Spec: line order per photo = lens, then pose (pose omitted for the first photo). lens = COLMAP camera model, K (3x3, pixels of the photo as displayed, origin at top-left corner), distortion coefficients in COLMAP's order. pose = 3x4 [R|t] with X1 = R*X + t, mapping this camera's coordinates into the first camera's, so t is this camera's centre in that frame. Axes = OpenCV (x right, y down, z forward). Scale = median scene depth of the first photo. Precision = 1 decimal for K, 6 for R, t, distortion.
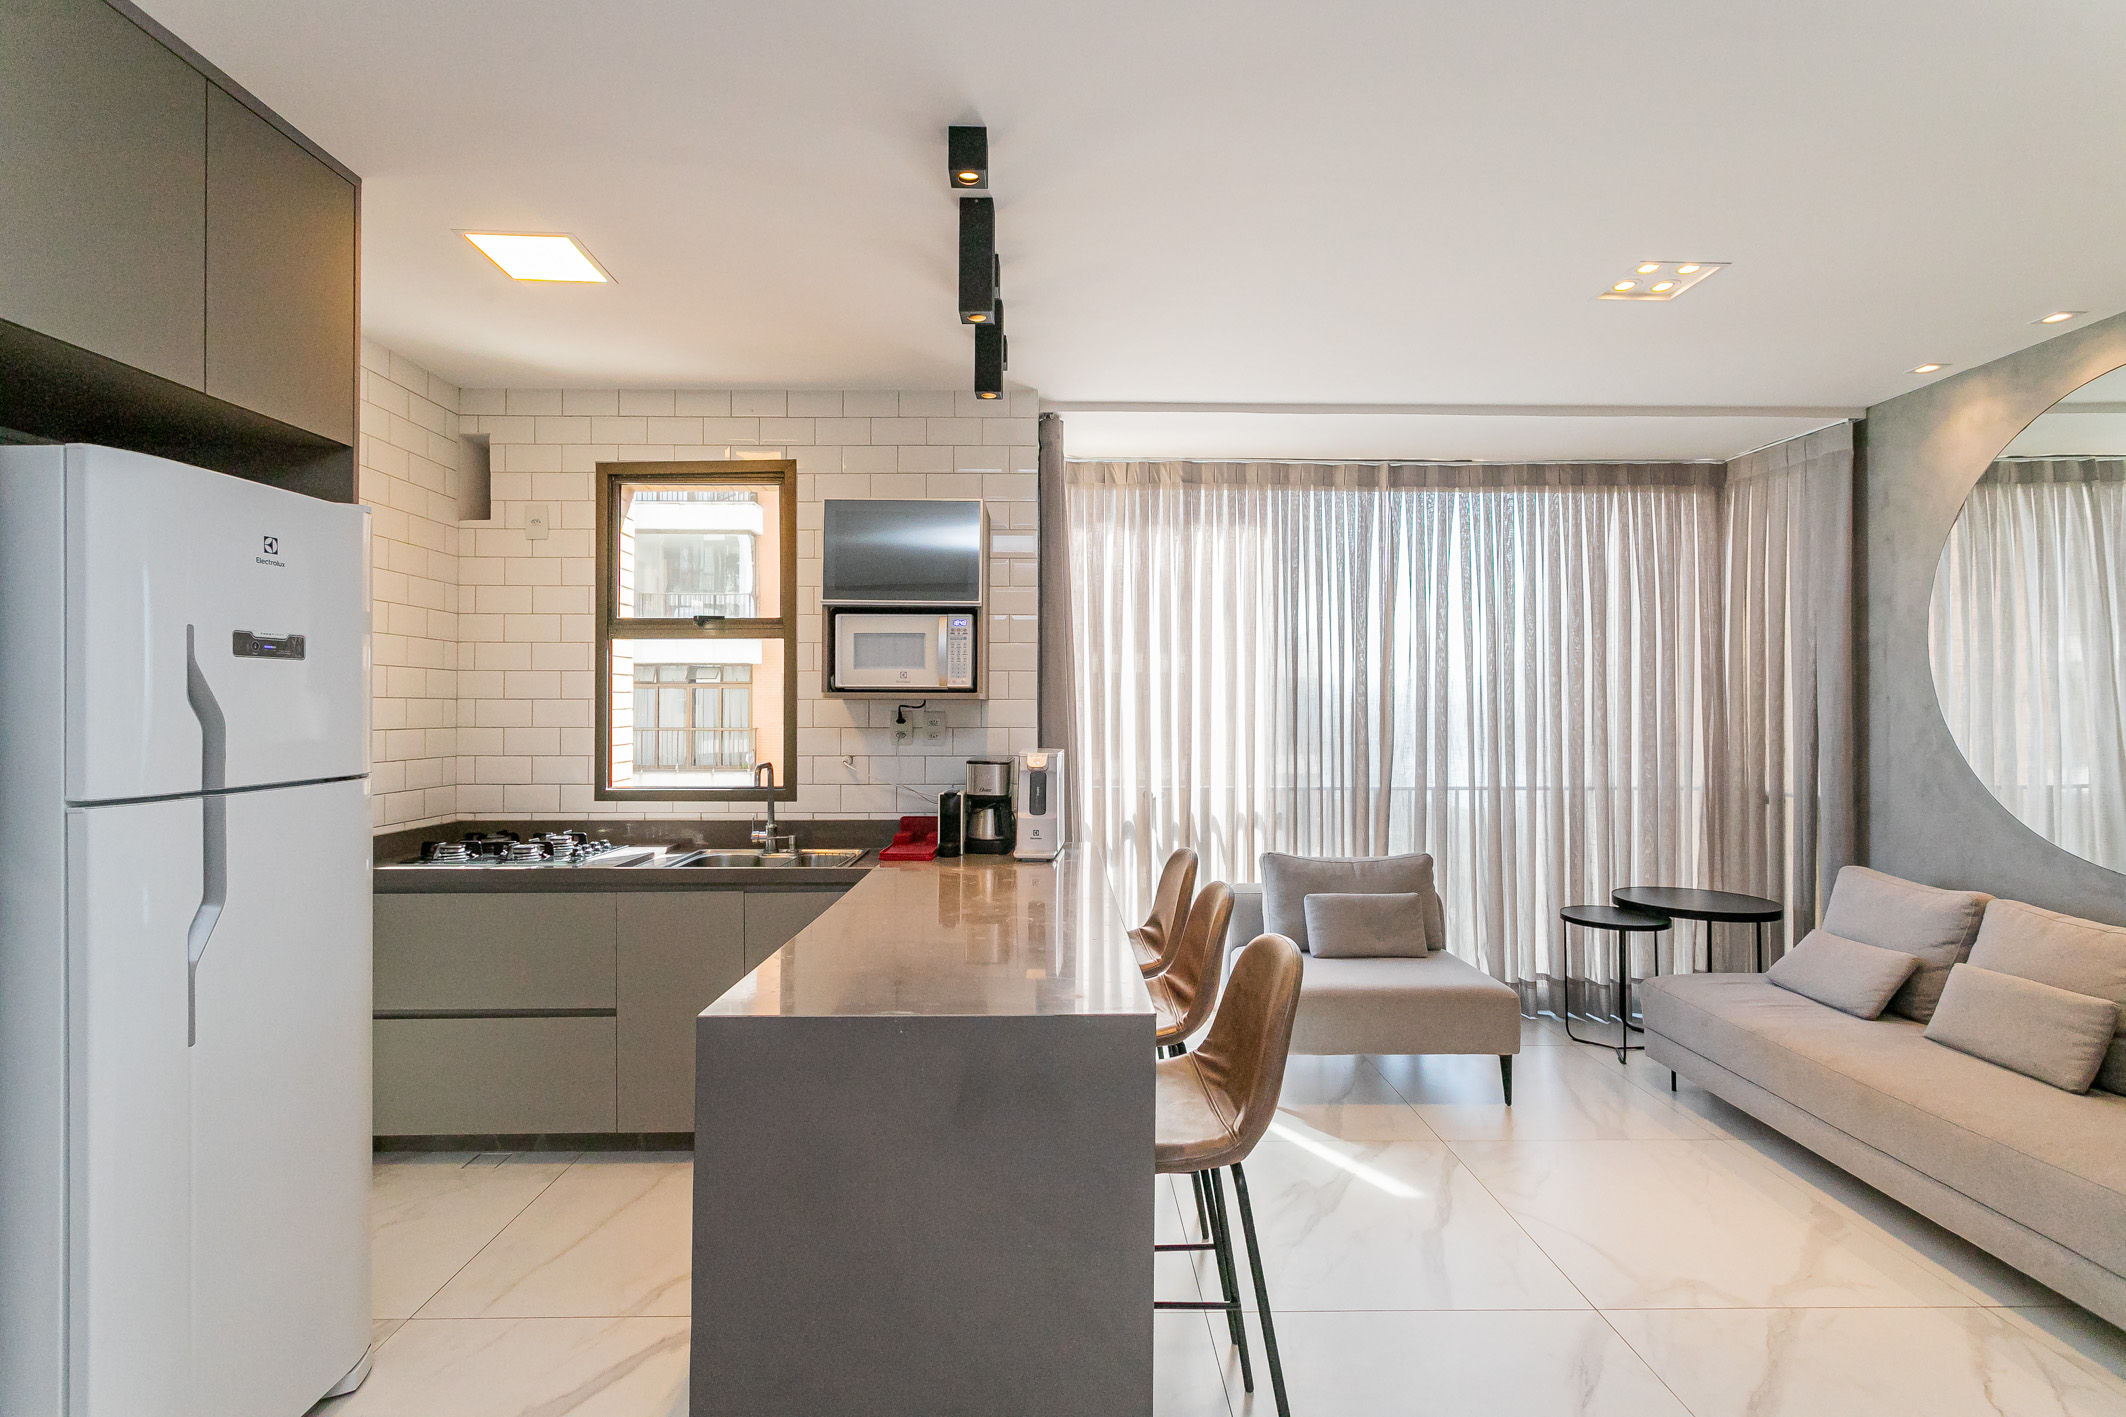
lens RADIAL K [[1009.3, 0, 1086.8], [0, 1009.3, 696.4], [0, 0, 1]] dist [0.008449, -0.001390]
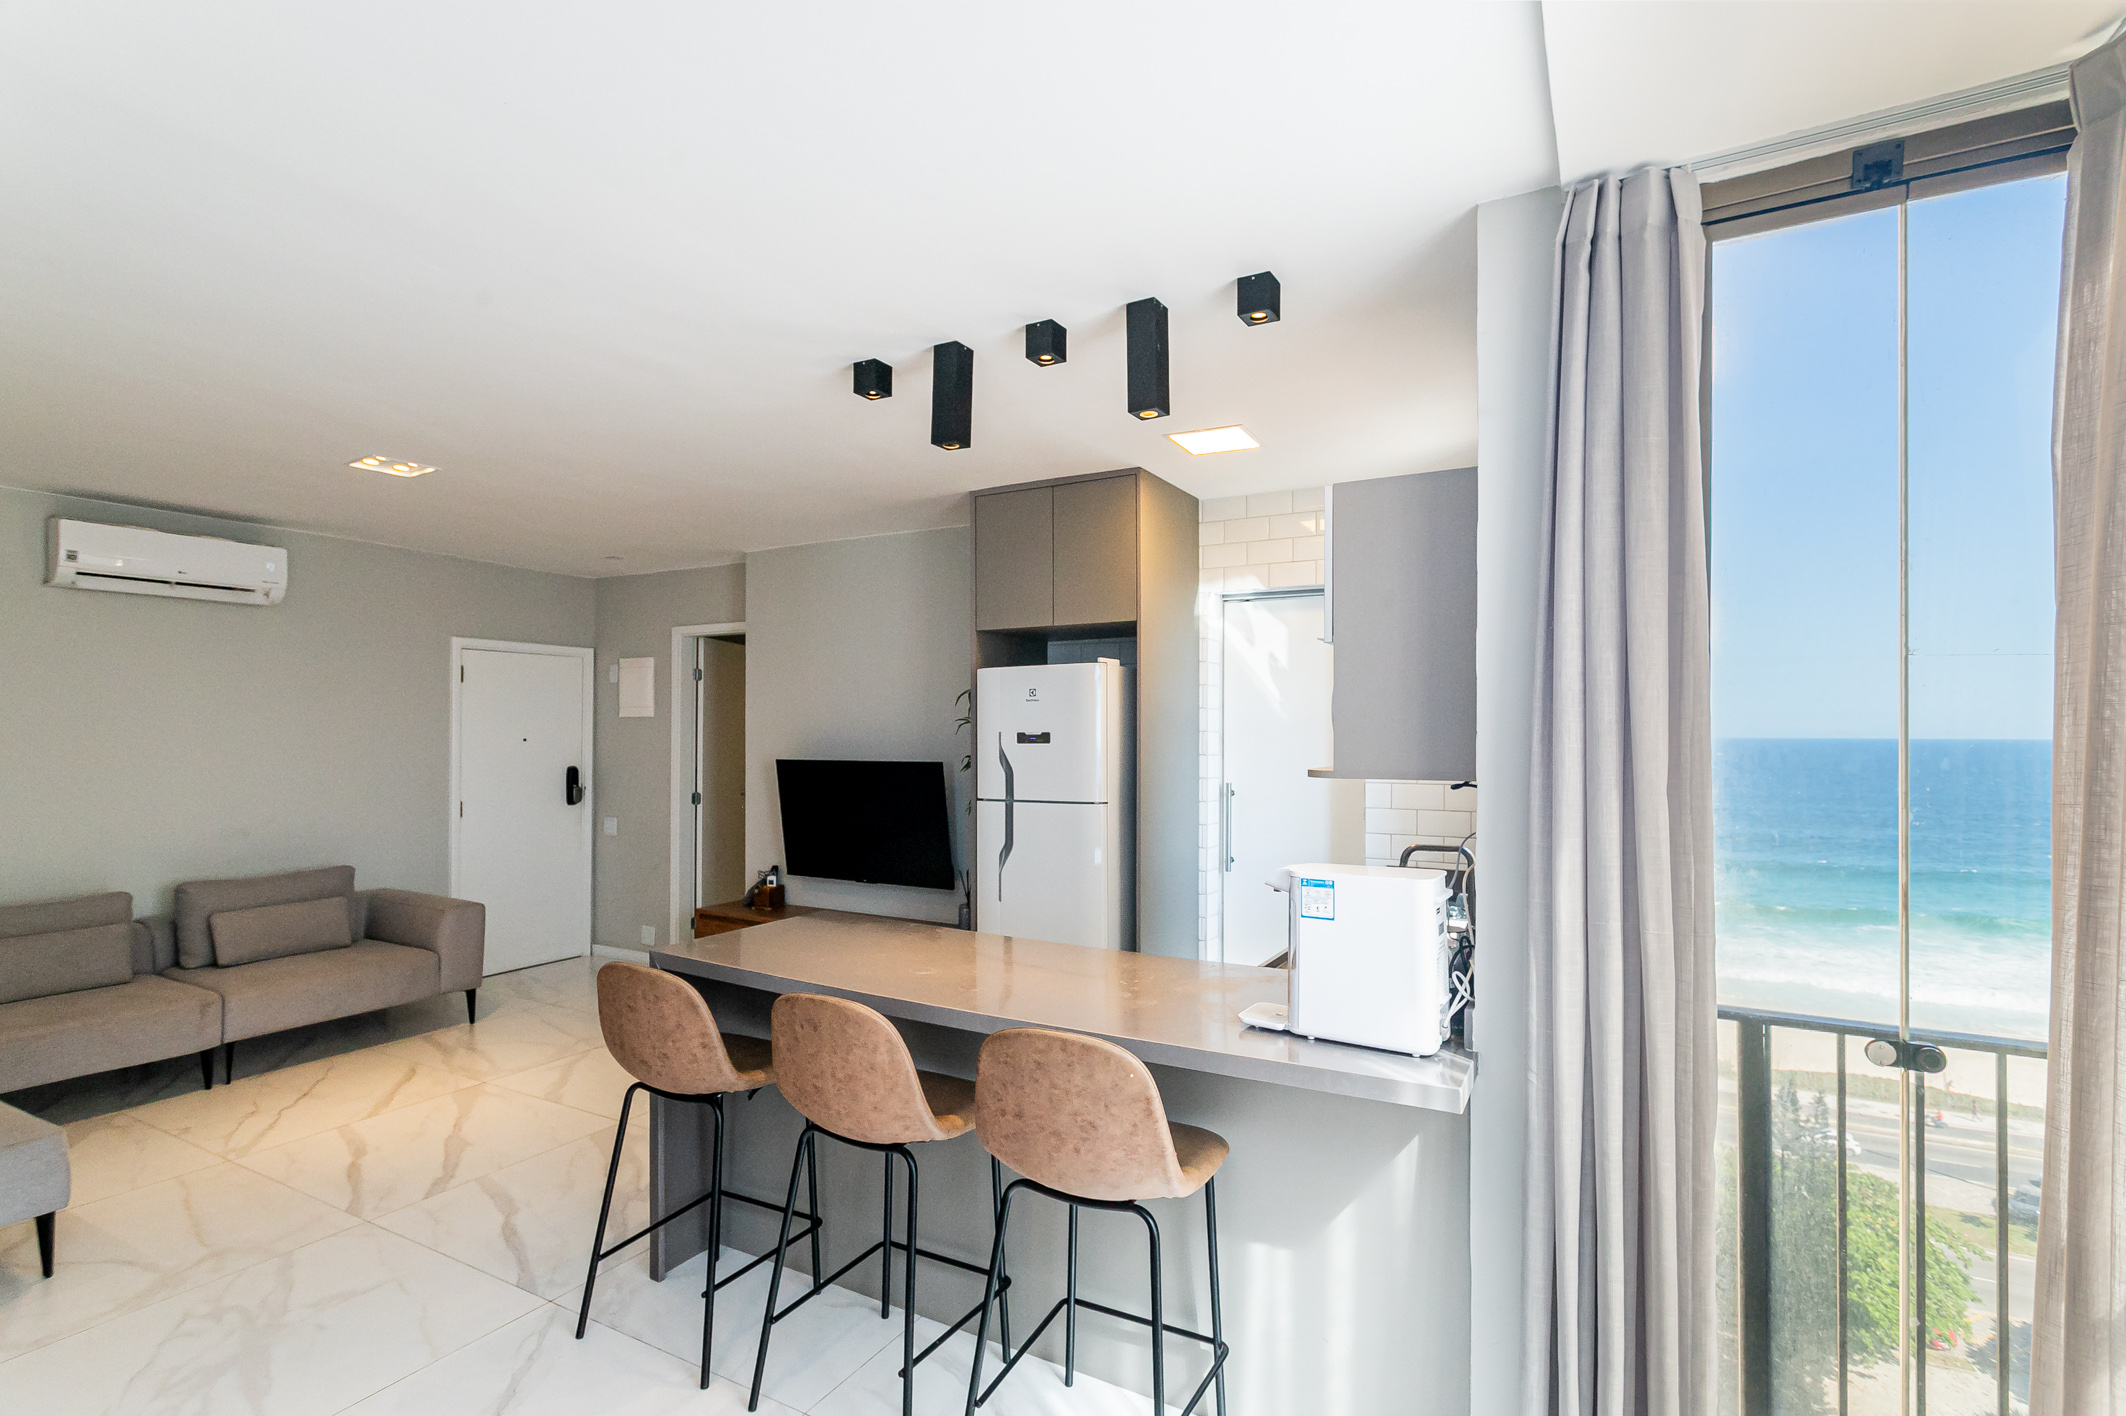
lens RADIAL K [[1009.3, 0, 1066.4], [0, 1009.3, 728.1], [0, 0, 1]] dist [0.008449, -0.001390]
pose [[-0.506796, -0.001428, -0.862065, 0.522563], [0.010923, 0.999908, -0.008078, -0.026288], [0.861997, -0.013510, -0.506734, 1.086967]]
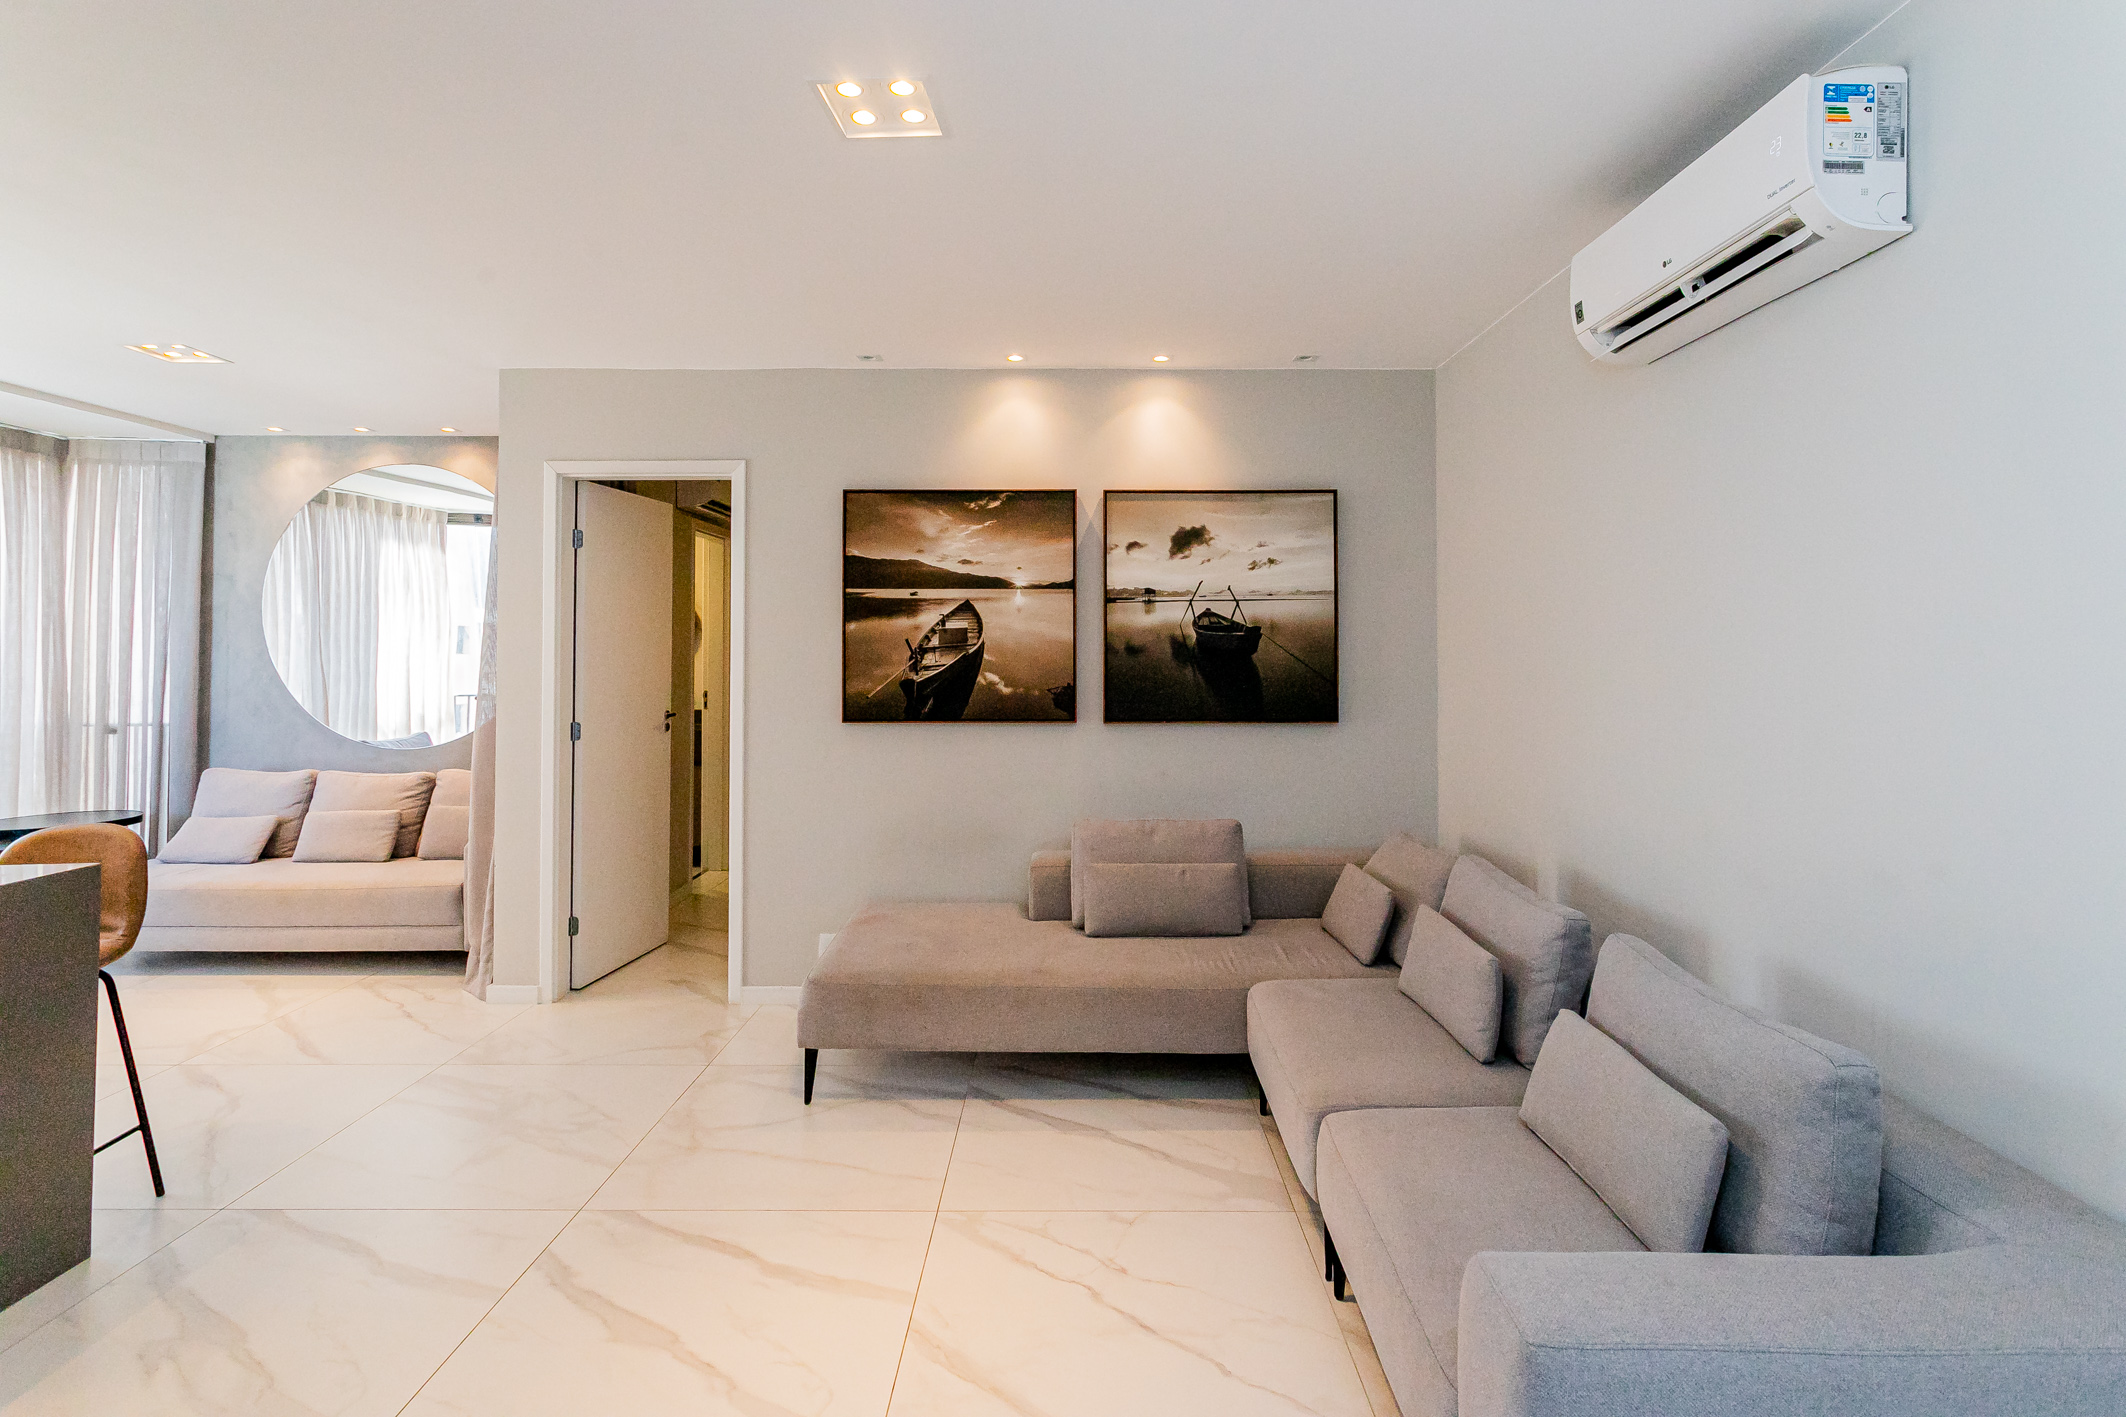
lens RADIAL K [[1009.3, 0, 1063.9], [0, 1009.3, 655.0], [0, 0, 1]] dist [0.008449, -0.001390]
pose [[0.025750, 0.003779, 0.999661, -0.600448], [-0.020064, 0.999793, -0.003263, -0.006227], [-0.999467, -0.019974, 0.025821, -0.200163]]
